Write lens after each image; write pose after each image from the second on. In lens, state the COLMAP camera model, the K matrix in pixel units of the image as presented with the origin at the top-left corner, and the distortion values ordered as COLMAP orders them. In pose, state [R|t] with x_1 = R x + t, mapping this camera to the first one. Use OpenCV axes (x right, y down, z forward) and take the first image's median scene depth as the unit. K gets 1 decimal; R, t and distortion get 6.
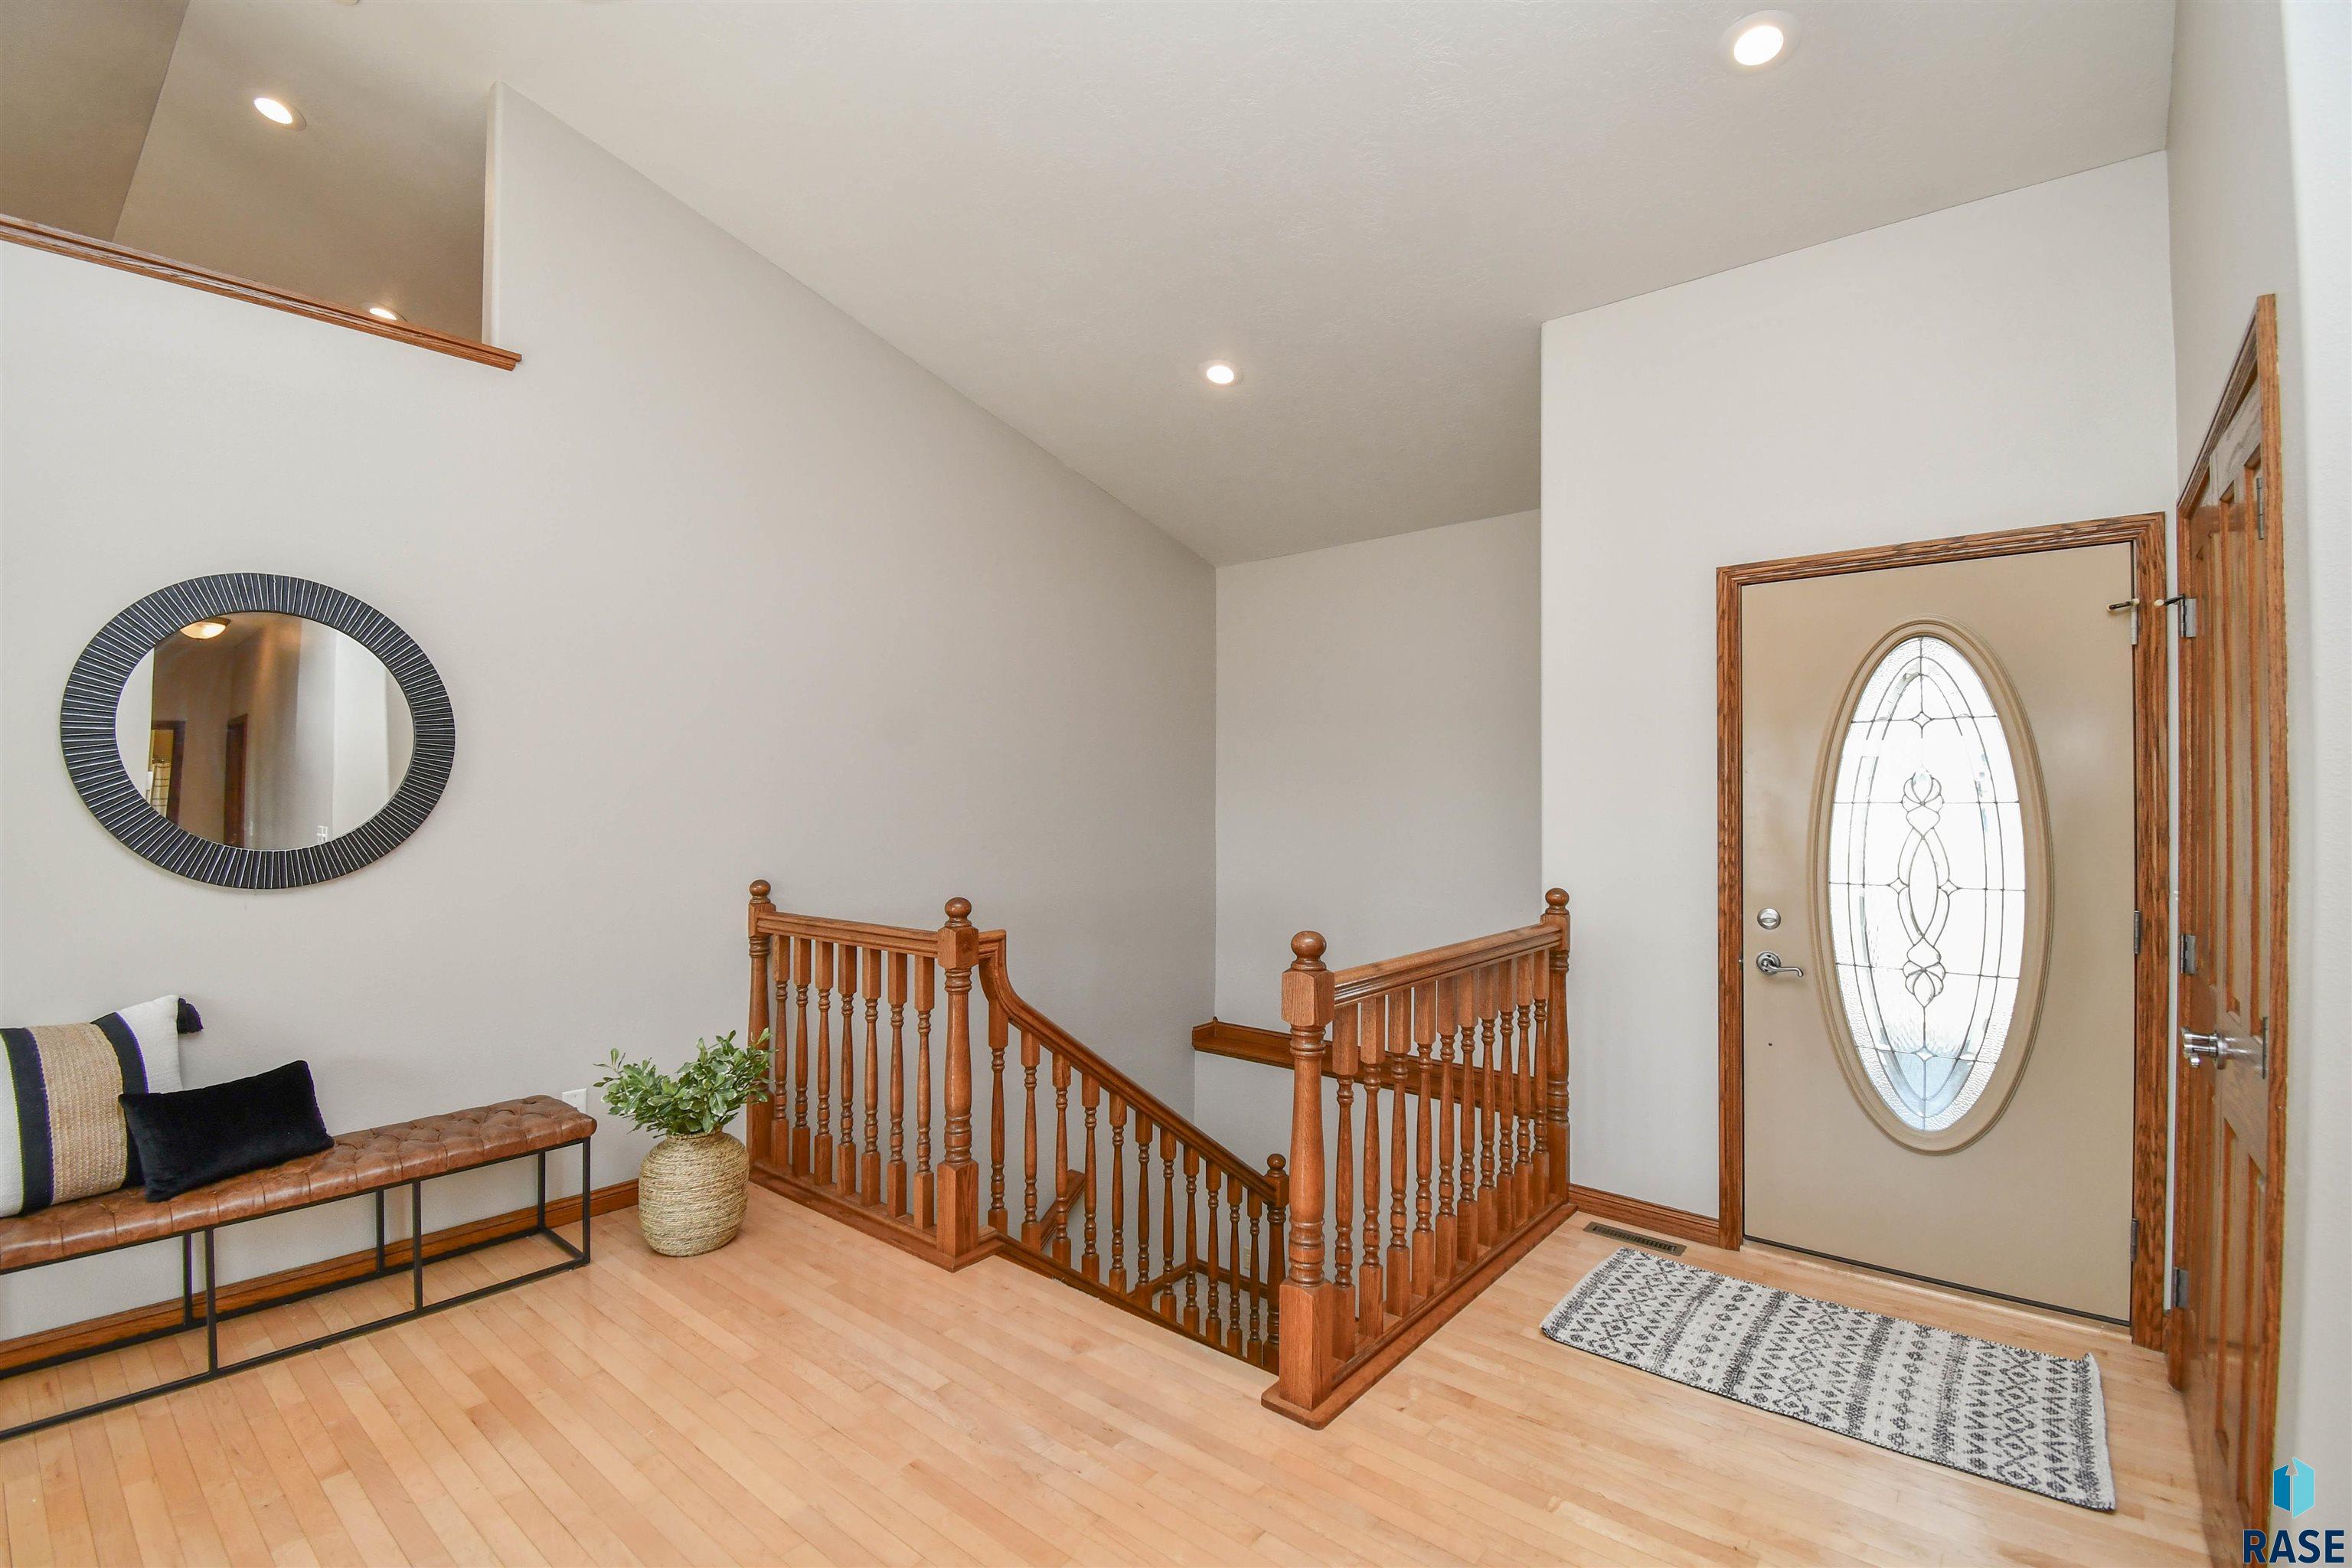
lens RADIAL K [[1053.6, 0, 1169.6], [0, 1053.6, 784.9], [0, 0, 1]] dist [0.018203, -0.024080]
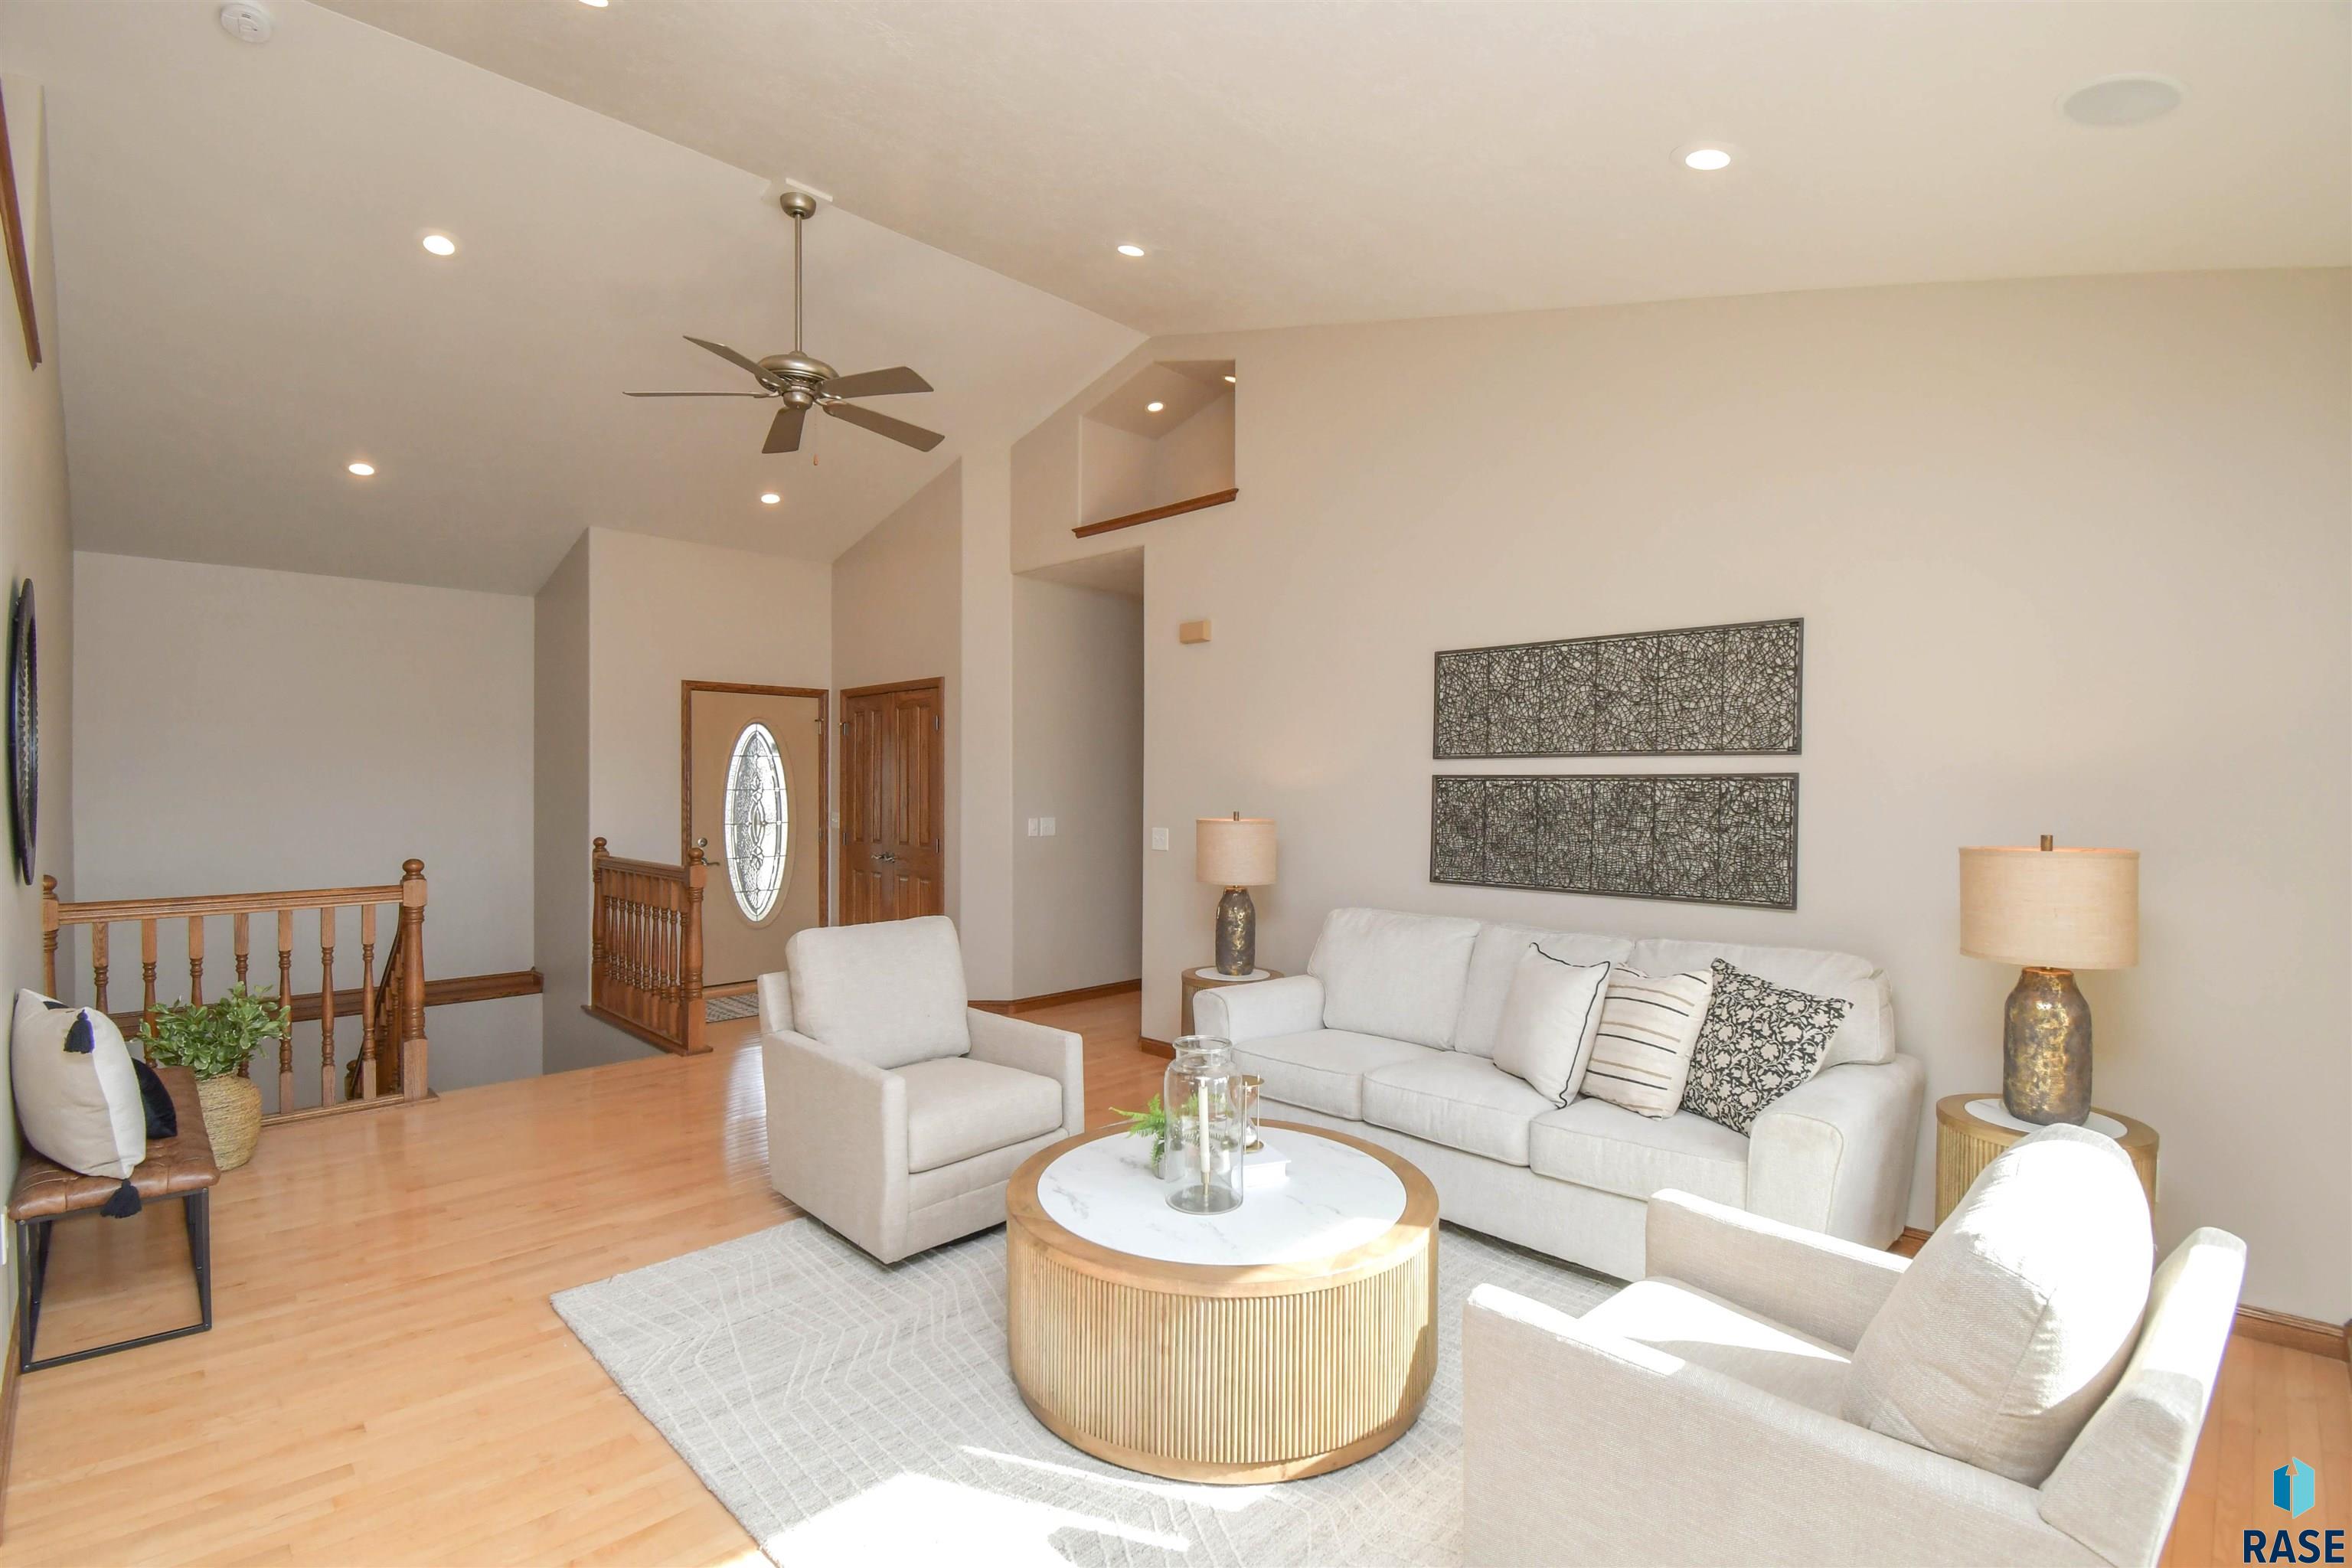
lens RADIAL K [[1053.6, 0, 1169.6], [0, 1053.6, 784.9], [0, 0, 1]] dist [0.018203, -0.024080]
pose [[0.085179, -0.012005, 0.996293, -1.674695], [-0.015495, 0.999791, 0.013371, -0.042819], [-0.996245, -0.016576, 0.084975, -0.175681]]
